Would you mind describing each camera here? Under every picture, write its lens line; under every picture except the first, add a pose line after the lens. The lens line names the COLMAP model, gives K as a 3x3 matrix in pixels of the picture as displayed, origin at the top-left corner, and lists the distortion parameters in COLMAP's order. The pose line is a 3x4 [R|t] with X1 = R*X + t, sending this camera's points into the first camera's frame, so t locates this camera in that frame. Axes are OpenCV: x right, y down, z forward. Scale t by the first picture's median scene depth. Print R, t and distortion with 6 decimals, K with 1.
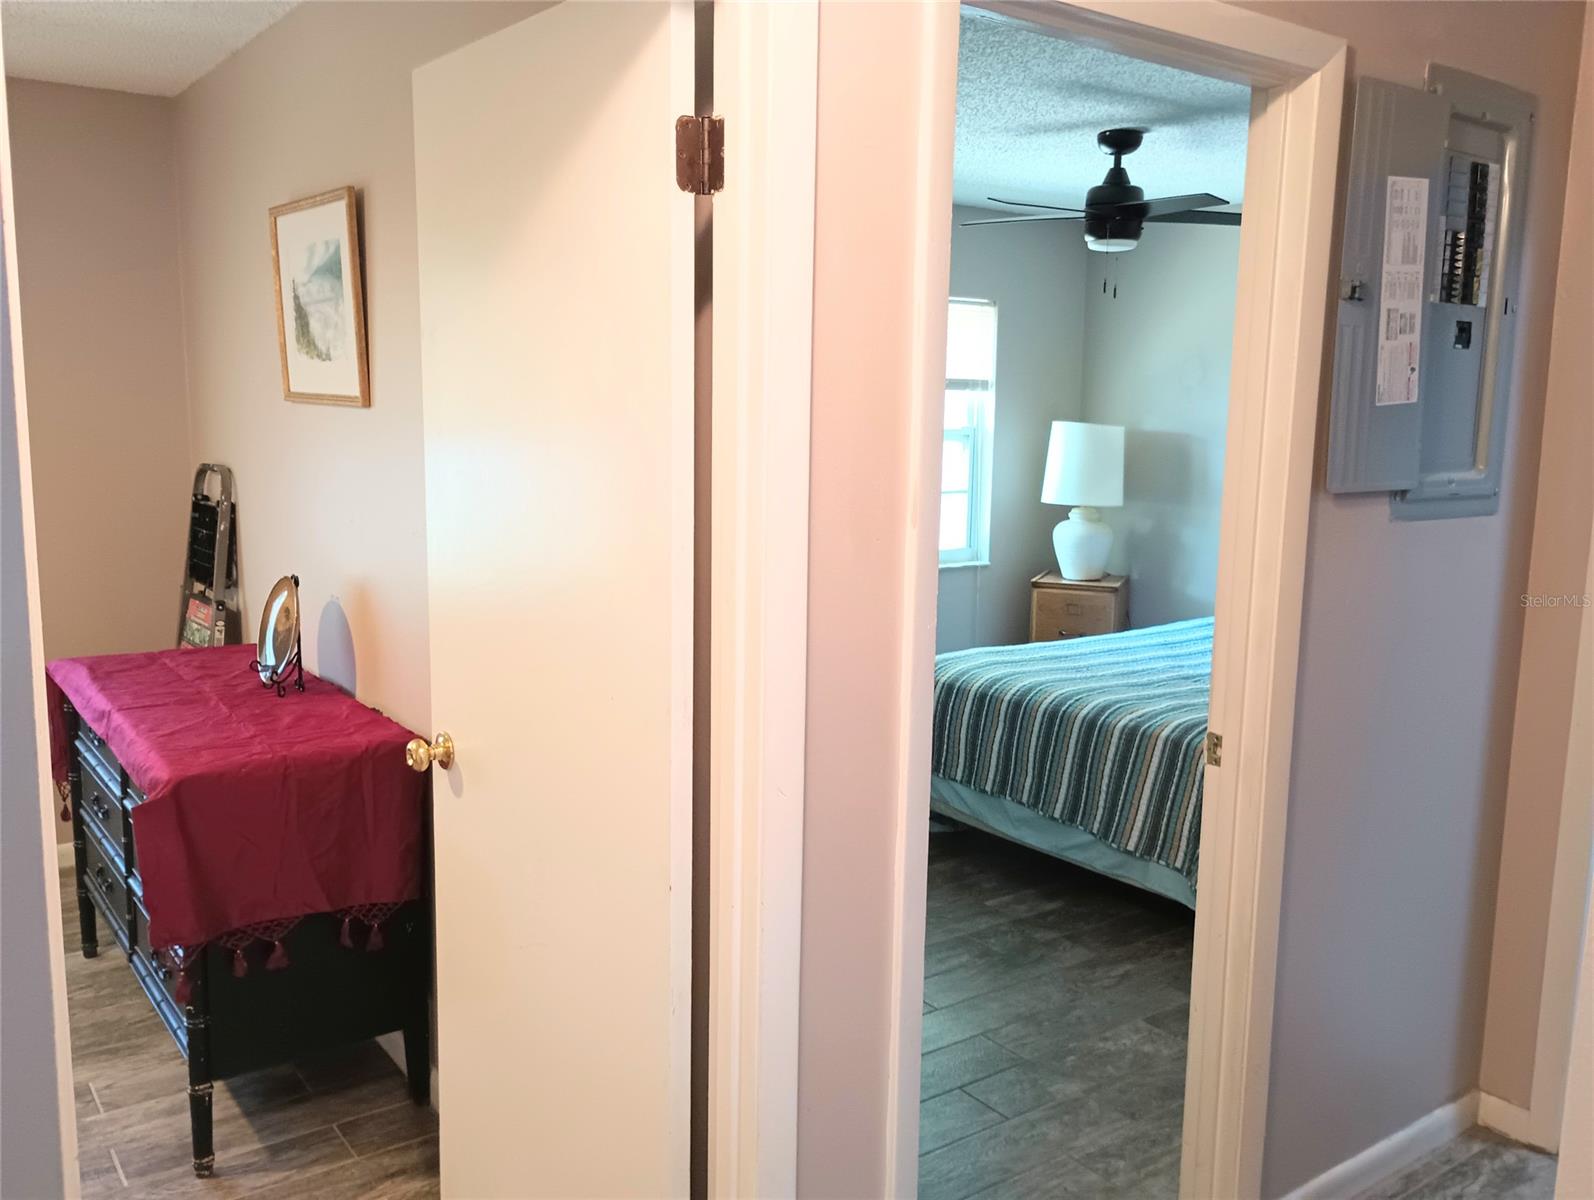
lens RADIAL K [[1315.6, 0, 789.2], [0, 1315.6, 597.0], [0, 0, 1]] dist [0.062487, -0.034179]
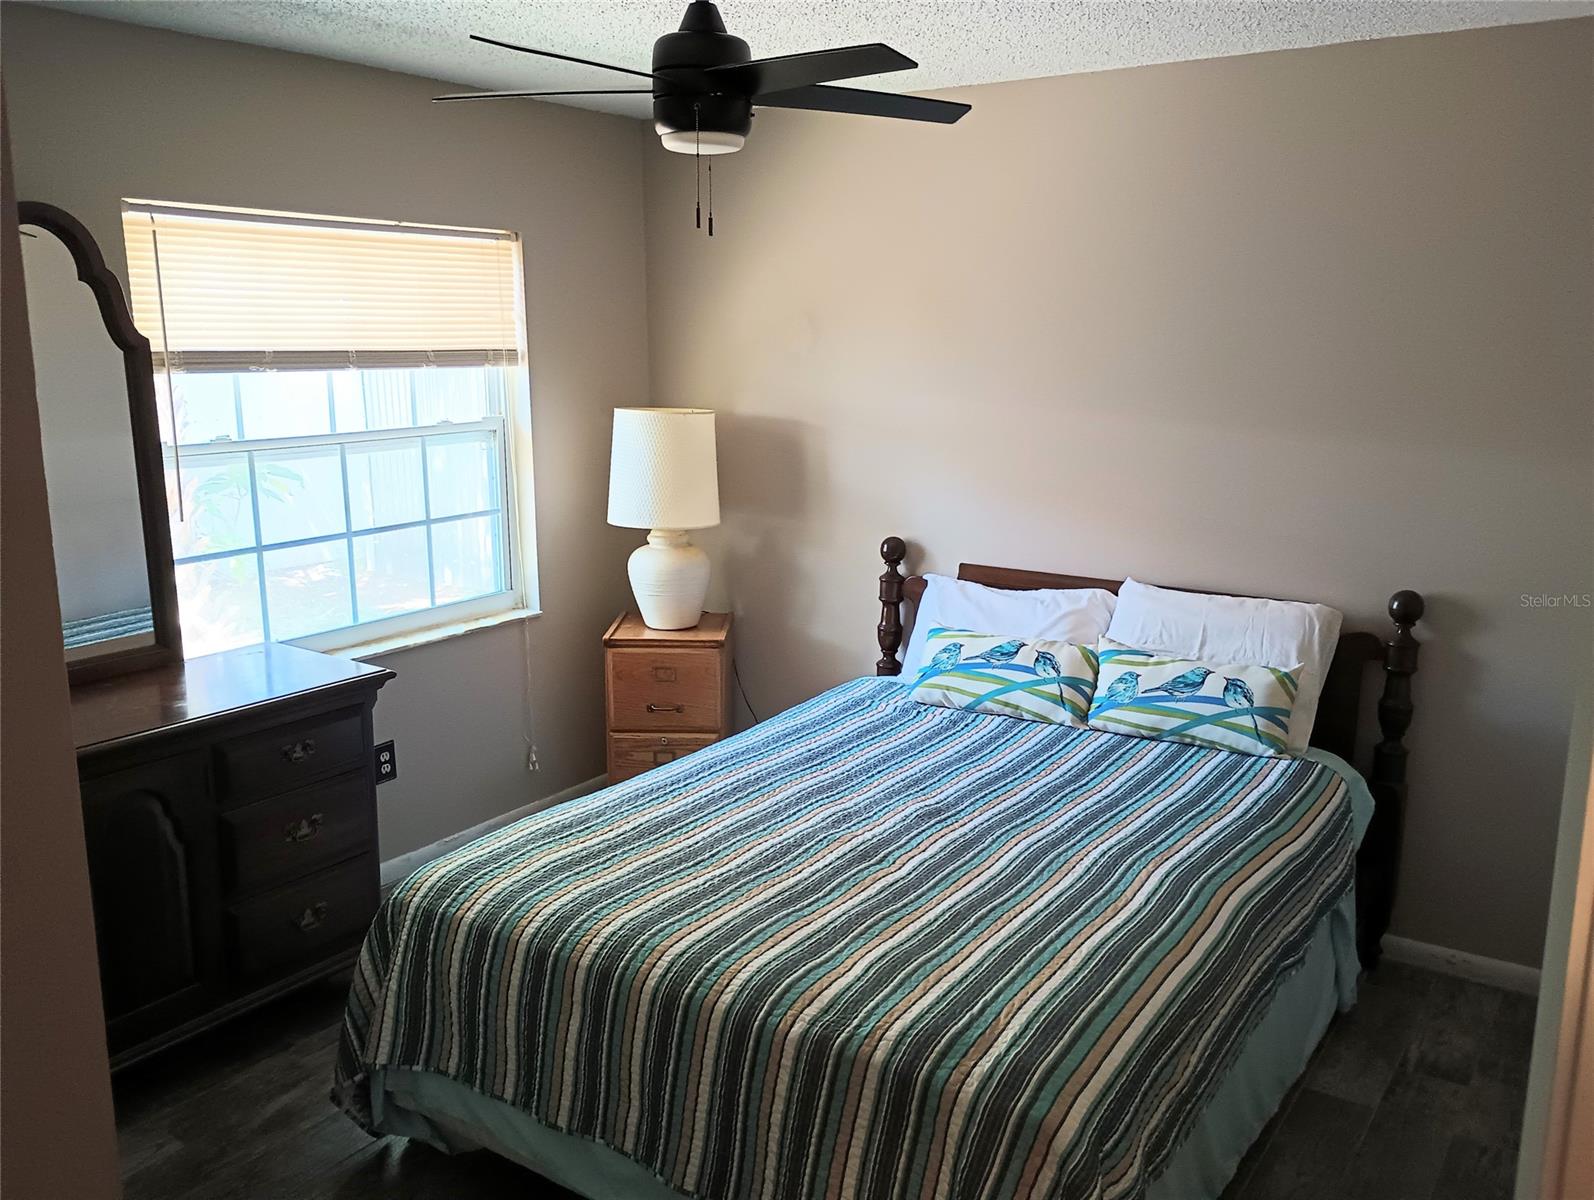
lens RADIAL K [[1315.6, 0, 799.4], [0, 1315.6, 599.7], [0, 0, 1]] dist [0.062487, -0.034179]
pose [[0.941491, -0.085805, 0.325932, 0.075590], [0.067306, 0.995437, 0.067636, -0.099927], [-0.330248, -0.041742, 0.942971, 0.415442]]
